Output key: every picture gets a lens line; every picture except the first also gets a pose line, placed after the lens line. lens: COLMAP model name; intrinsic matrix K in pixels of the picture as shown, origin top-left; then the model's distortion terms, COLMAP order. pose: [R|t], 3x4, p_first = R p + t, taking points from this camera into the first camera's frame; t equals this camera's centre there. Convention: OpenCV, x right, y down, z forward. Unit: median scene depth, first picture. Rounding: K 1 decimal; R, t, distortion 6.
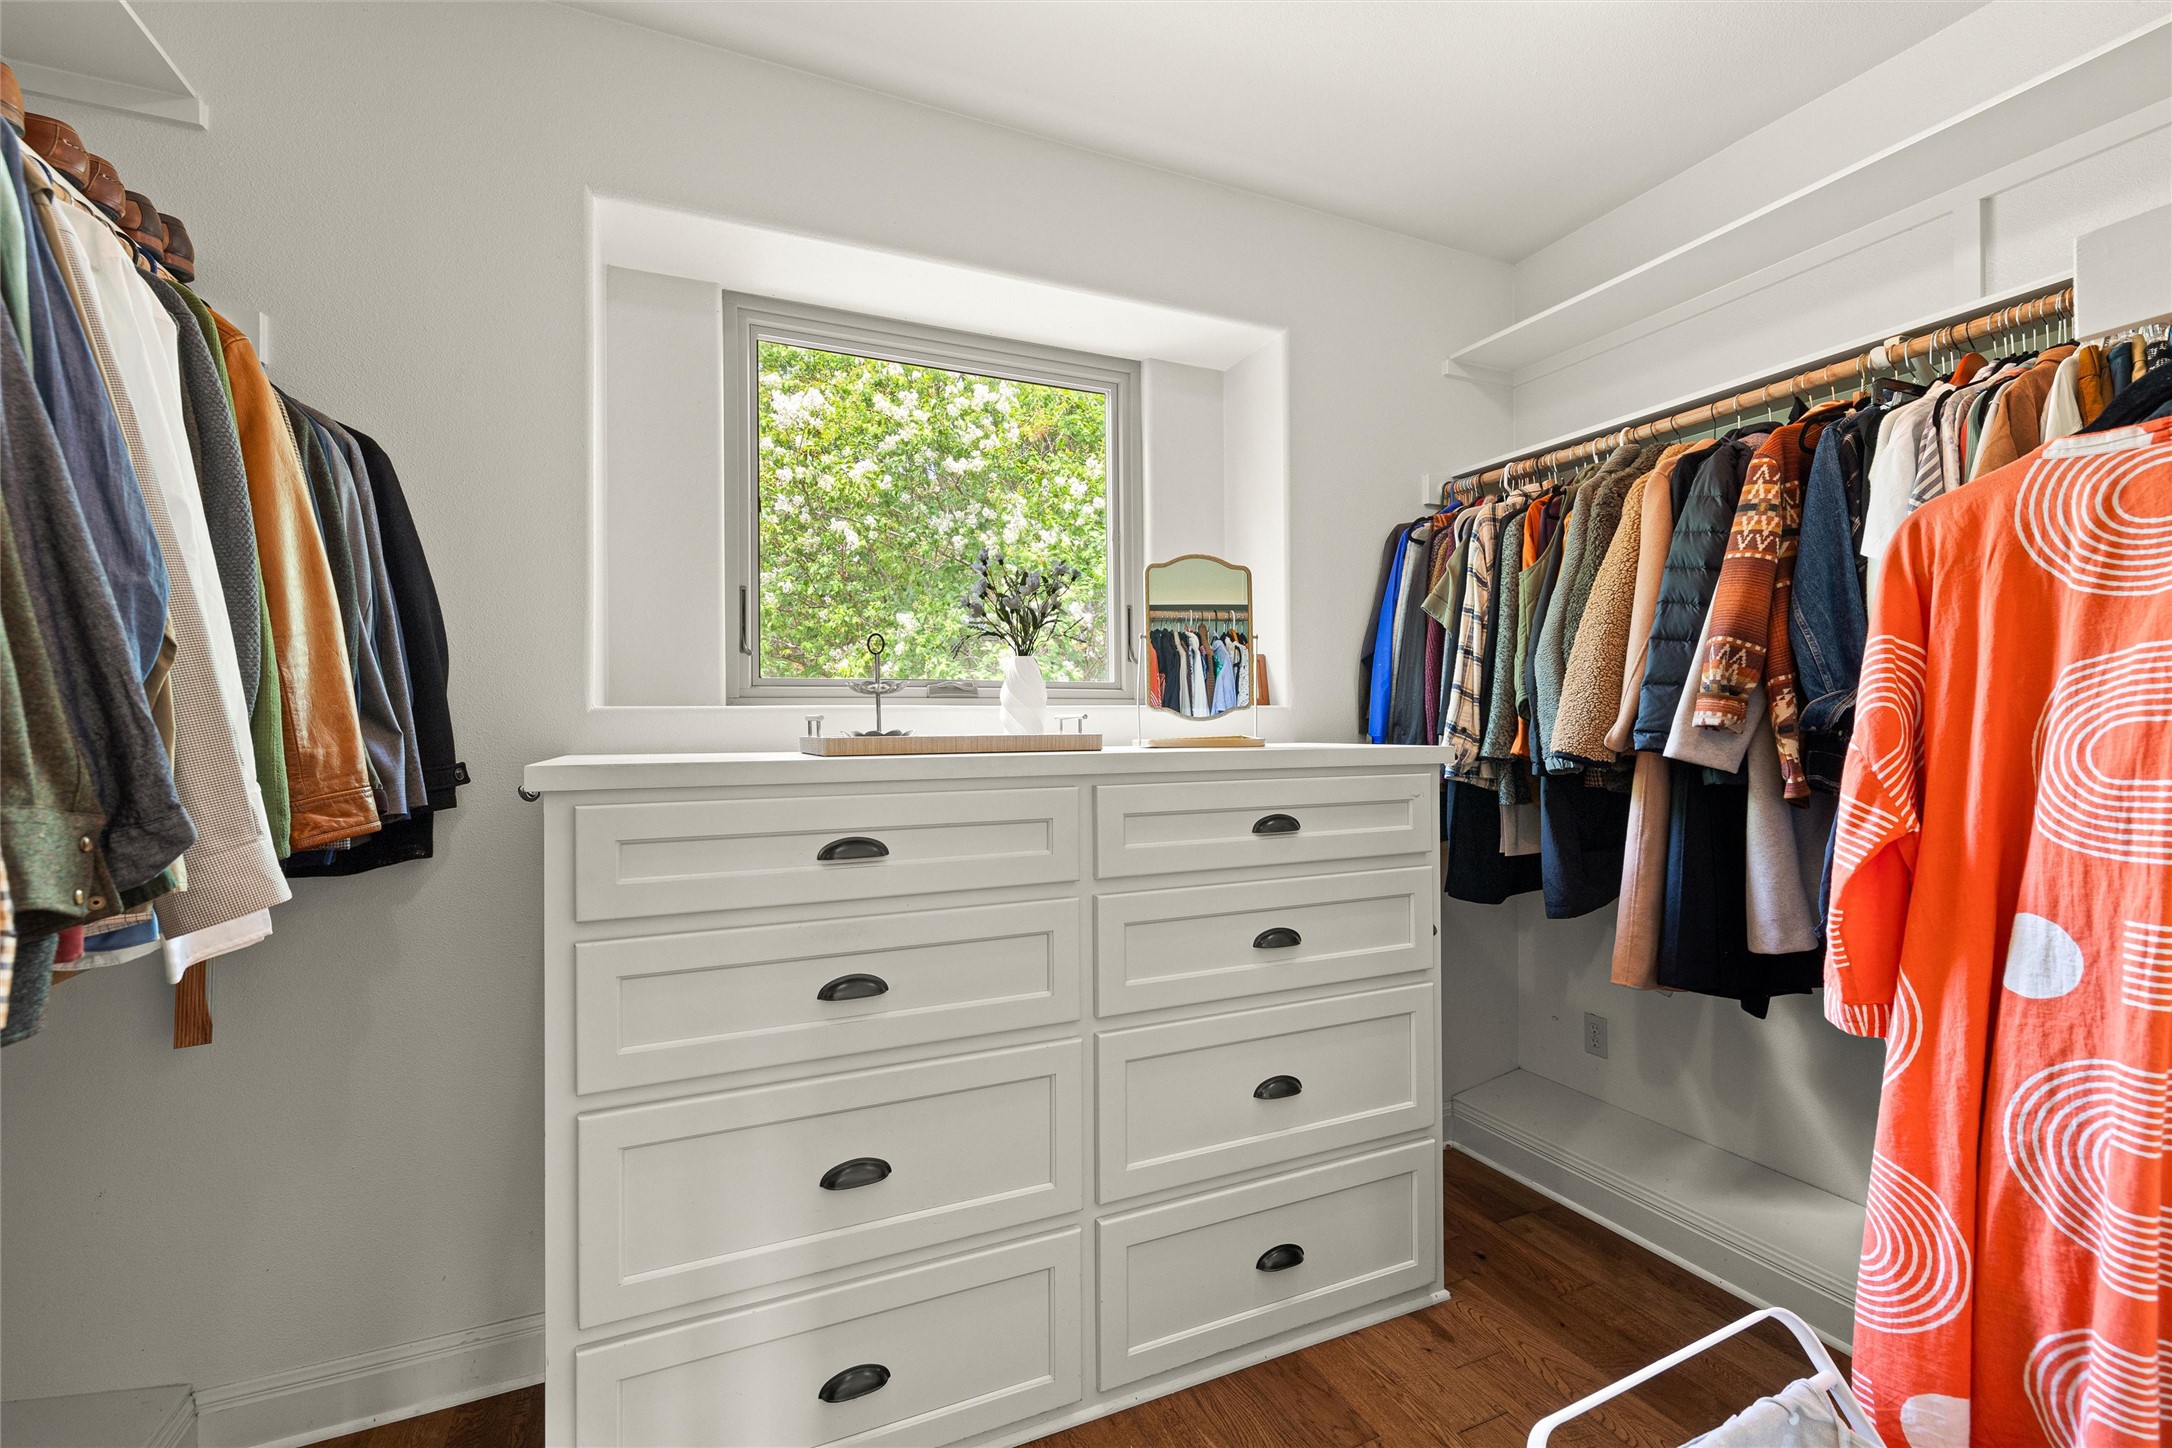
lens RADIAL K [[936.2, 0, 1086.5], [0, 936.2, 721.6], [0, 0, 1]] dist [-0.001168, -0.000059]
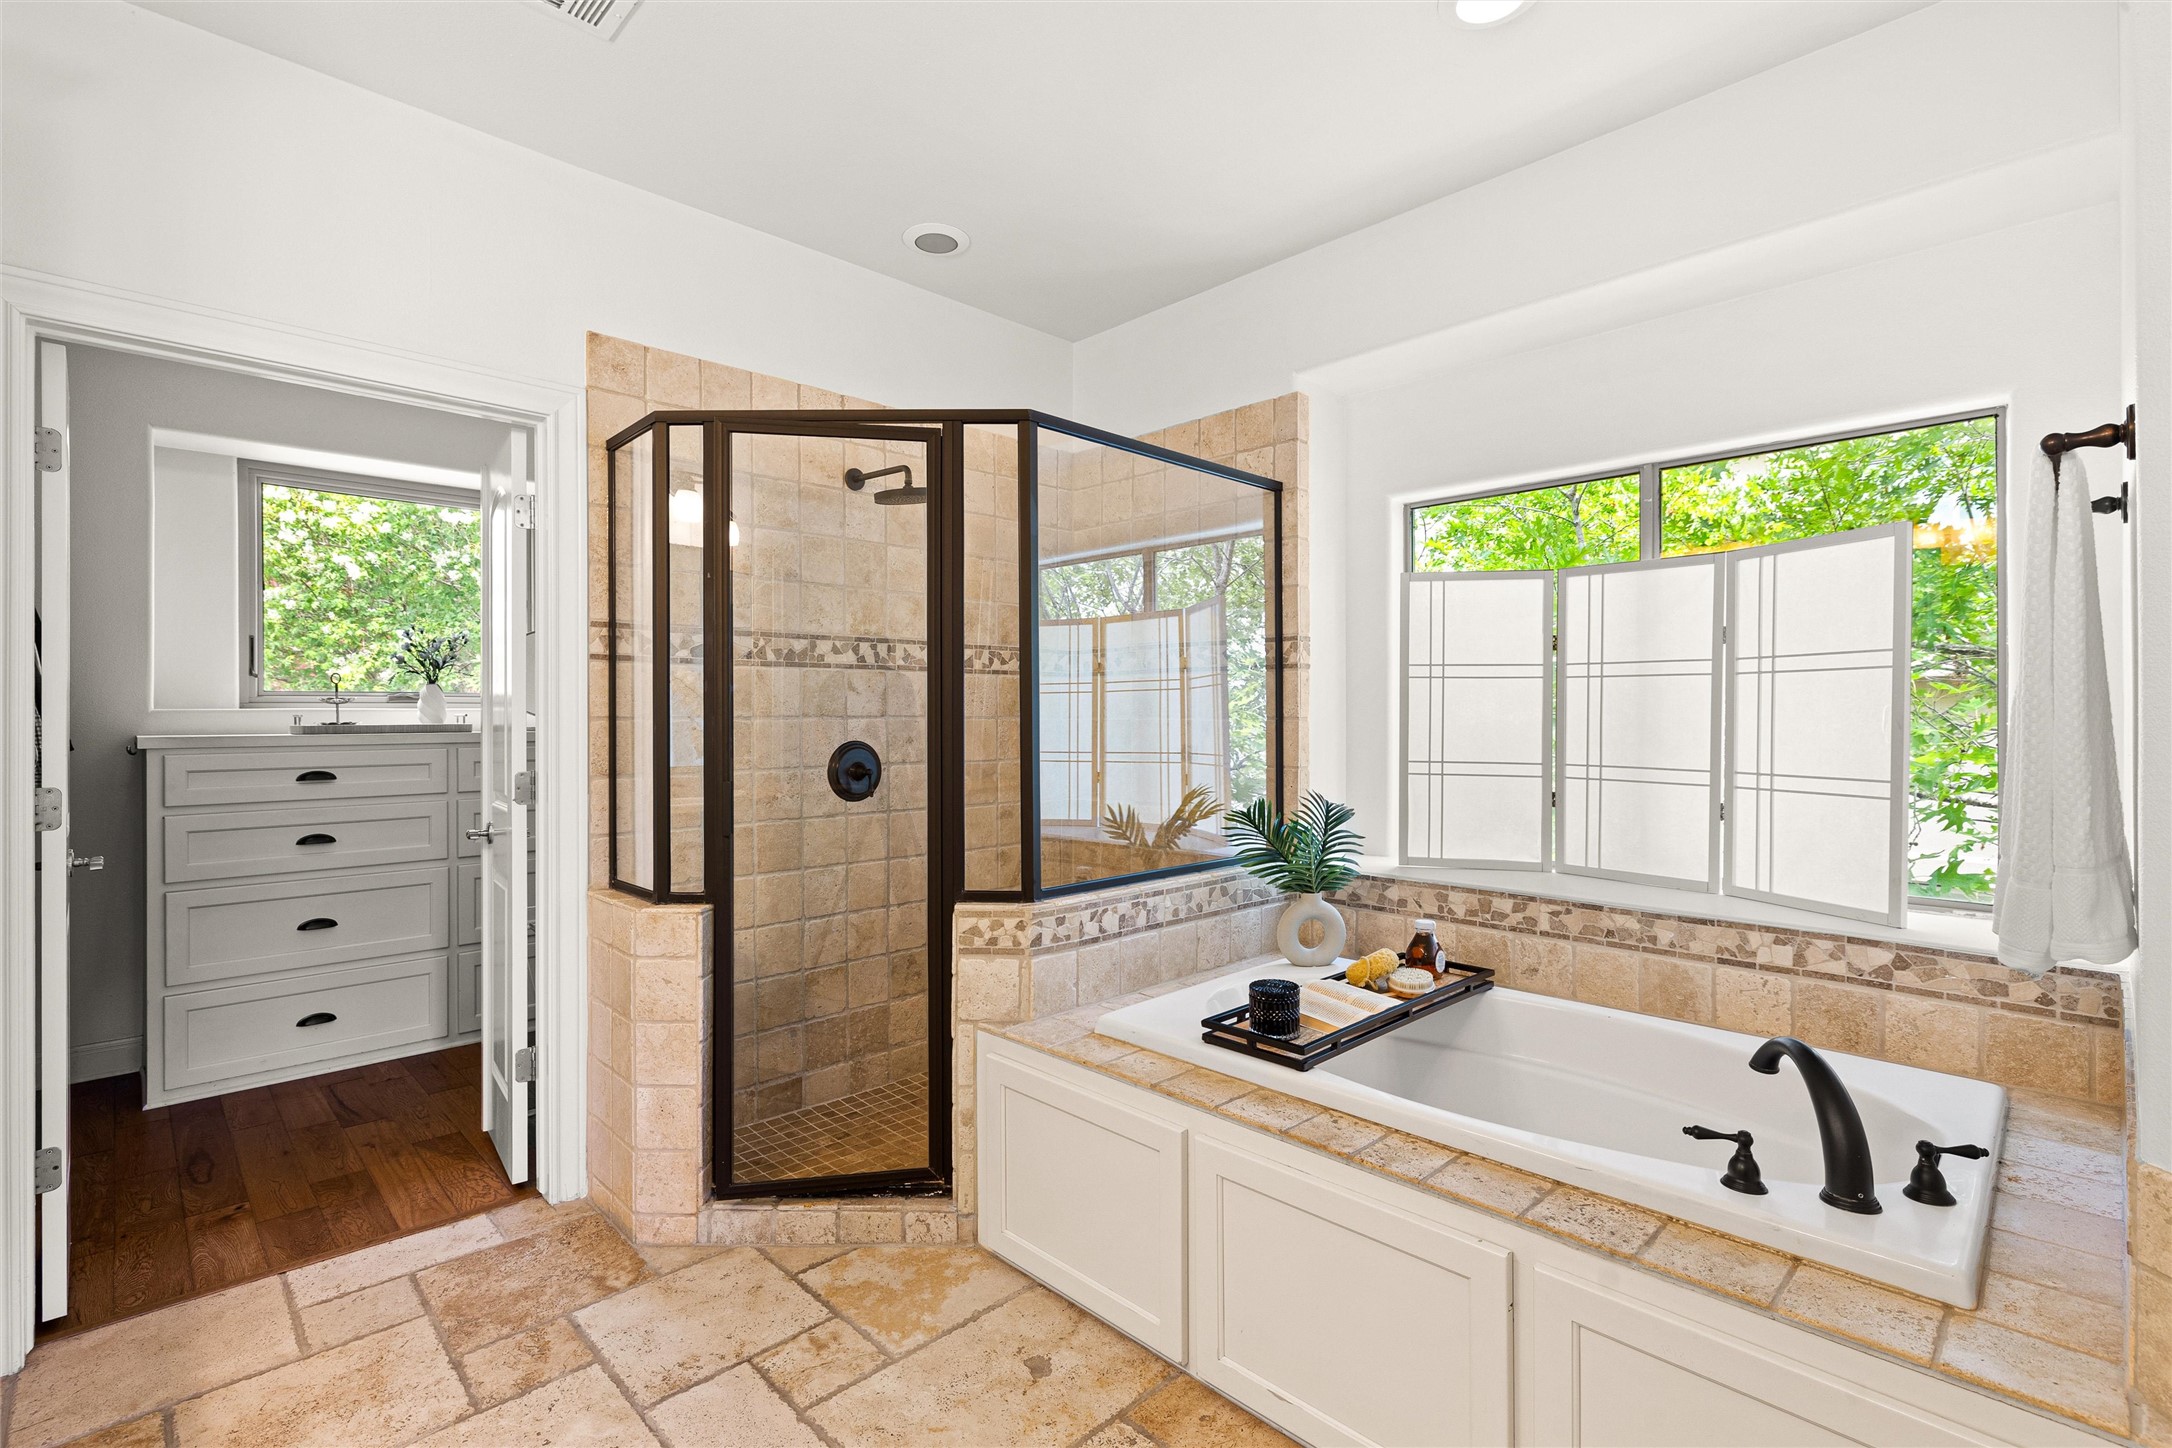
lens RADIAL K [[1004.9, 0, 1086.3], [0, 1004.9, 726.9], [0, 0, 1]] dist [-0.001777, -0.000028]
pose [[0.938506, 0.005611, 0.345216, 0.206217], [-0.008119, 0.999950, 0.005819, -0.001789], [-0.345167, -0.008264, 0.938505, -0.596300]]
